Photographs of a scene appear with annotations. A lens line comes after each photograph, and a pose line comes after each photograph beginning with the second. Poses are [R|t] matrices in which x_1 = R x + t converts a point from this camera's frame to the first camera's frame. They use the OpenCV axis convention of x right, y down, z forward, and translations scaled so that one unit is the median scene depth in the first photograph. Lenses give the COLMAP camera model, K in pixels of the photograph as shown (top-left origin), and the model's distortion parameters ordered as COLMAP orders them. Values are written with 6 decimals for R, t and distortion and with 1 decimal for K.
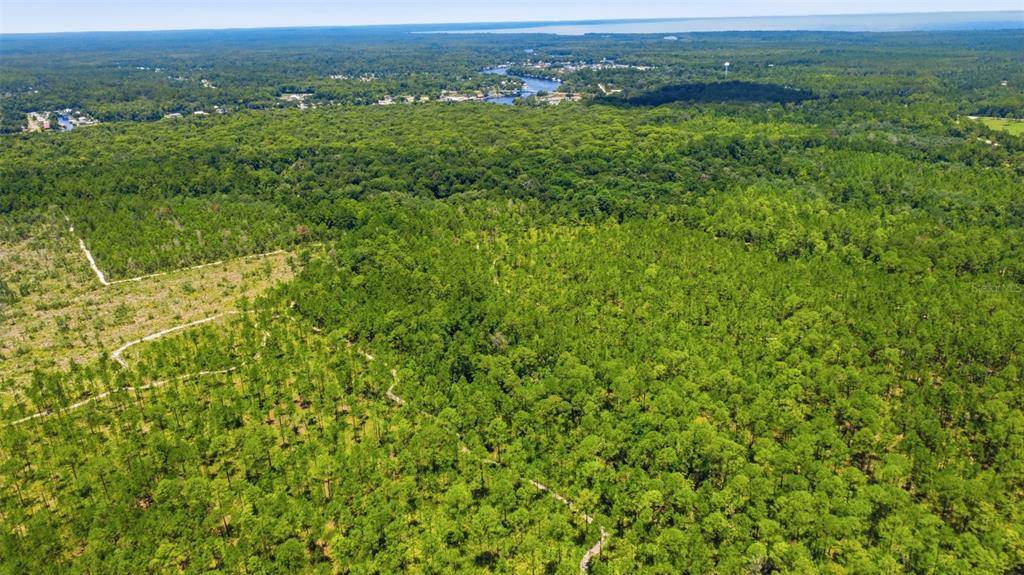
lens RADIAL K [[742.3, 0, 512.9], [0, 742.3, 289.3], [0, 0, 1]] dist [-0.001037, -0.000075]
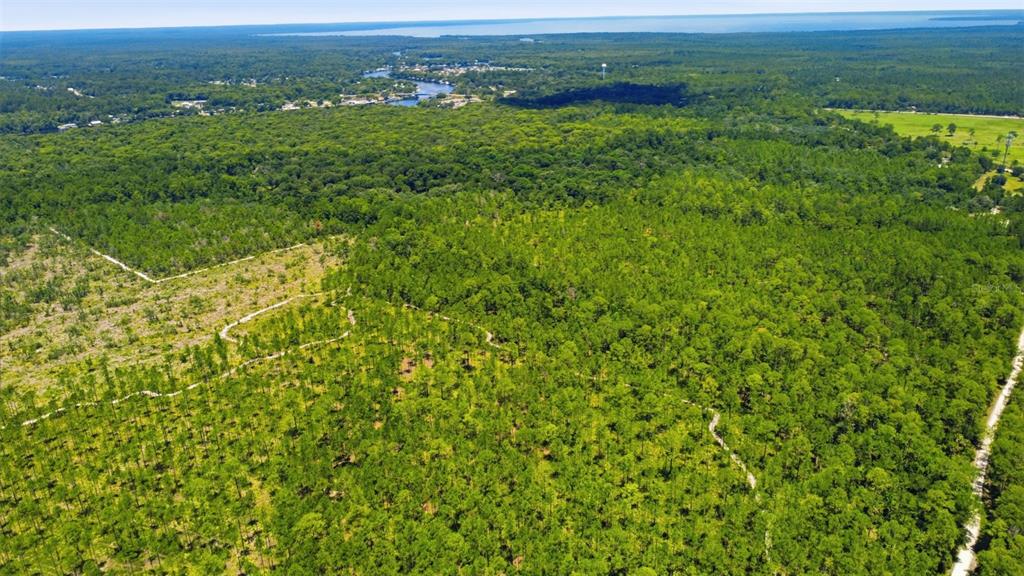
lens RADIAL K [[742.3, 0, 512.9], [0, 742.3, 289.8], [0, 0, 1]] dist [-0.001037, -0.000075]
pose [[0.980206, -0.067600, 0.186081, -0.079072], [0.067761, 0.997686, 0.005502, 0.010889], [-0.186022, 0.007216, 0.982519, -0.047801]]
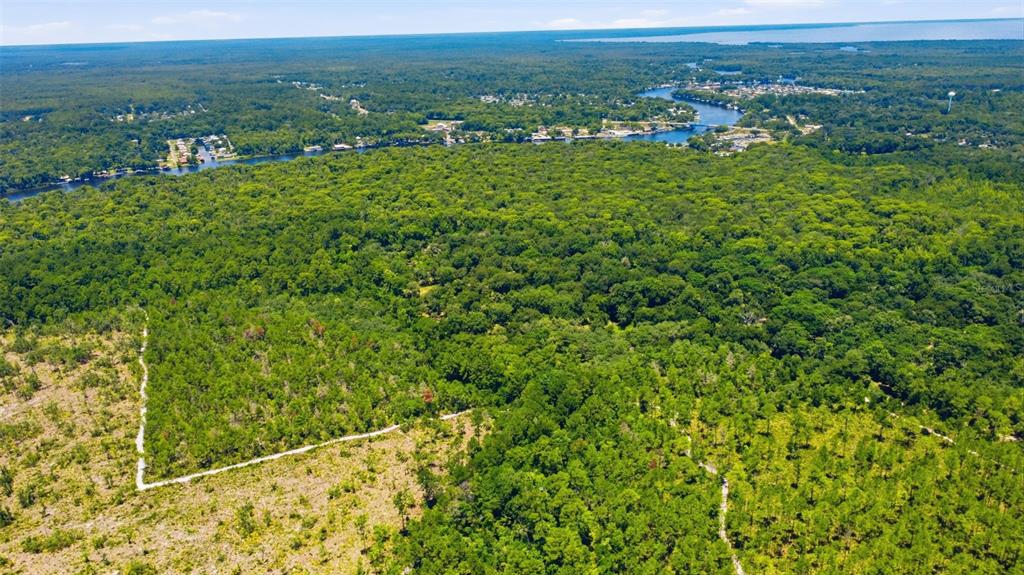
lens RADIAL K [[742.3, 0, 512.9], [0, 742.3, 289.3], [0, 0, 1]] dist [-0.001037, -0.000075]
pose [[0.981767, 0.059989, -0.180376, -0.032549], [-0.061011, 0.998137, -0.000121, -0.068600], [0.180033, 0.011124, 0.983598, 0.126182]]
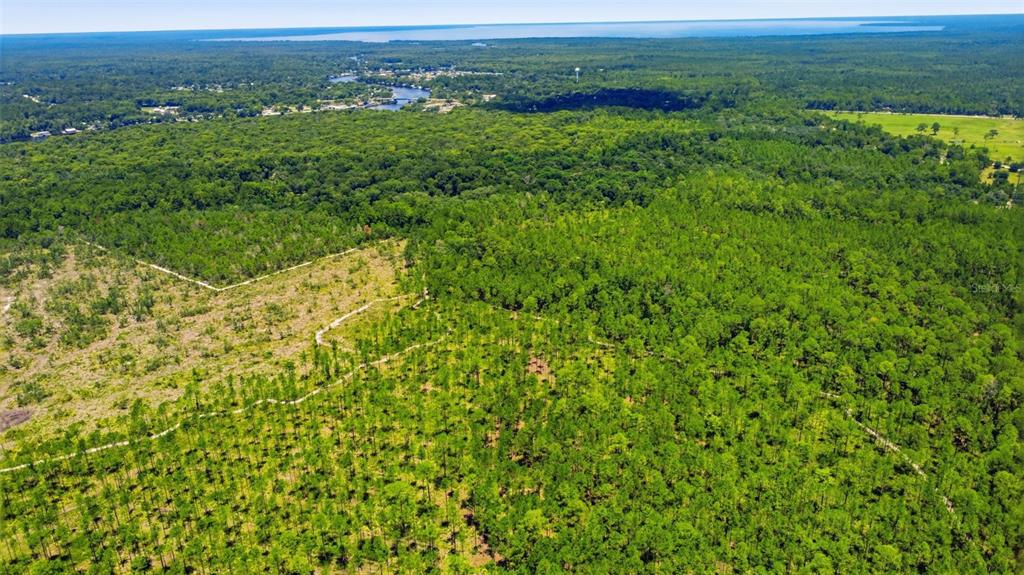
lens RADIAL K [[742.3, 0, 512.9], [0, 742.3, 289.3], [0, 0, 1]] dist [-0.001037, -0.000075]
pose [[0.962136, -0.090424, 0.257134, -0.136673], [0.092385, 0.995713, 0.004471, 0.008265], [-0.256436, 0.019454, 0.966365, -0.037070]]
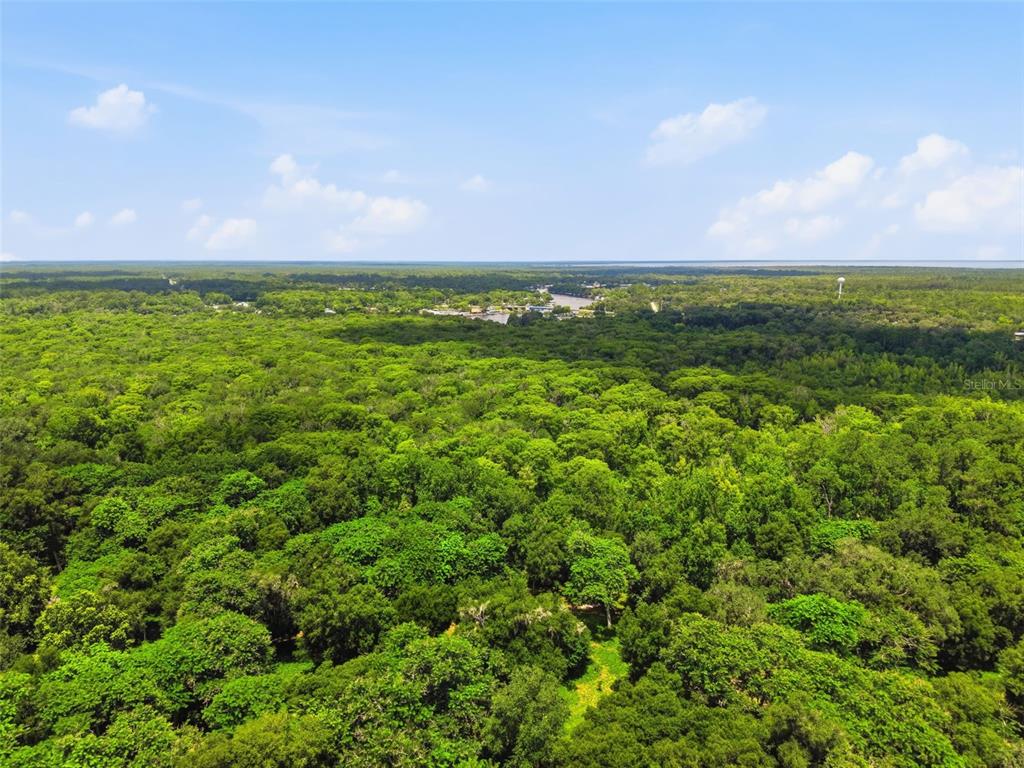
lens RADIAL K [[670.2, 0, 486.4], [0, 670.2, 381.8], [0, 0, 1]] dist [0.056574, -0.075492]
pose [[0.985022, 0.046847, -0.165944, 0.082302], [-0.074300, 0.983773, -0.163309, -0.093493], [0.155601, 0.173192, 0.972519, 0.405630]]
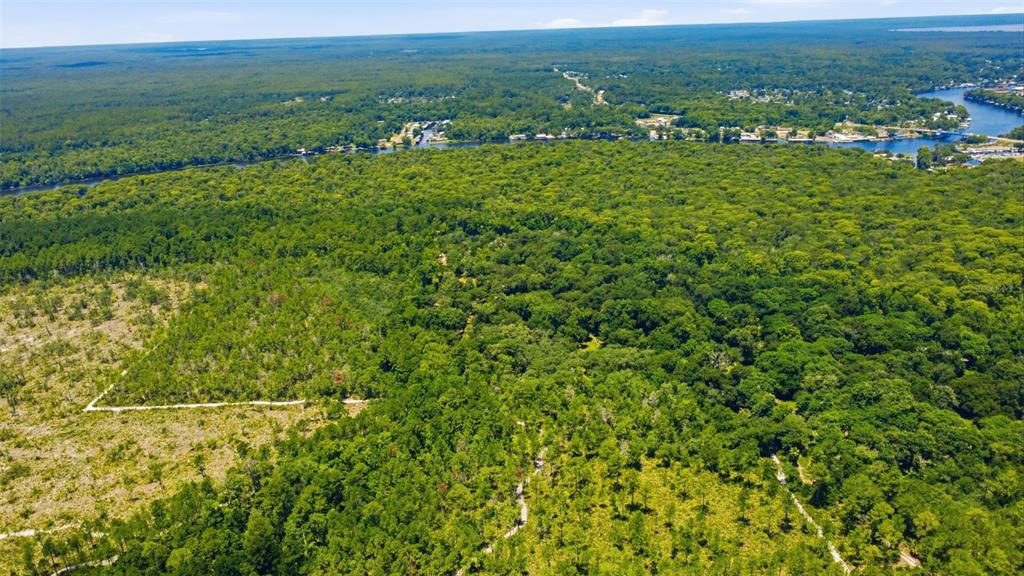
lens RADIAL K [[742.3, 0, 512.9], [0, 742.3, 289.8], [0, 0, 1]] dist [-0.001037, -0.000075]
pose [[0.822623, 0.186391, -0.537168, 0.087124], [-0.182083, 0.981347, 0.061674, -0.090205], [0.538644, 0.047075, 0.841217, 0.179127]]
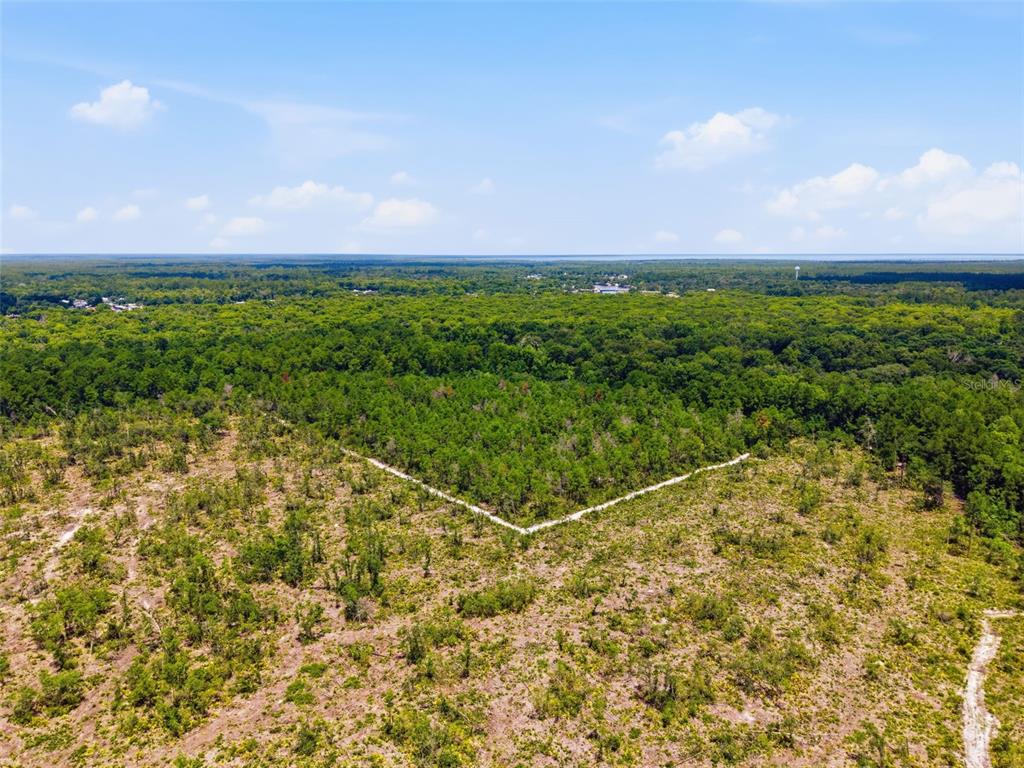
lens RADIAL K [[680.4, 0, 520.6], [0, 680.4, 382.4], [0, 0, 1]] dist [0.057336, -0.079042]
pose [[0.995862, 0.003289, 0.090822, -0.191601], [0.011627, 0.986522, -0.163213, -0.009400], [-0.090135, 0.163593, 0.982402, 0.189303]]
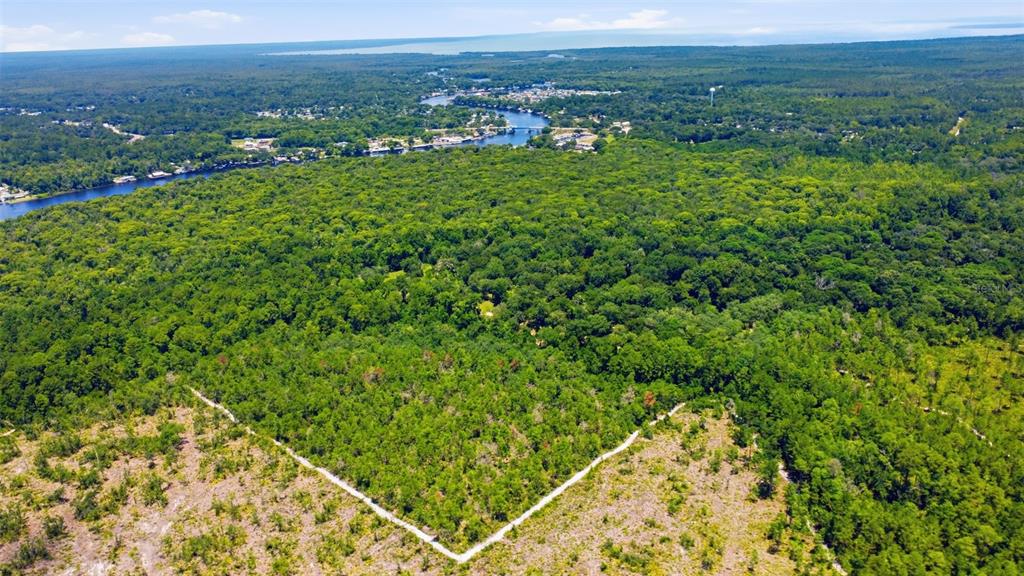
lens RADIAL K [[742.3, 0, 512.9], [0, 742.3, 289.8], [0, 0, 1]] dist [-0.001037, -0.000075]
pose [[0.978771, -0.079684, 0.188831, -0.195872], [0.083212, 0.996473, -0.010815, -0.067758], [-0.187303, 0.026298, 0.981950, 0.135209]]
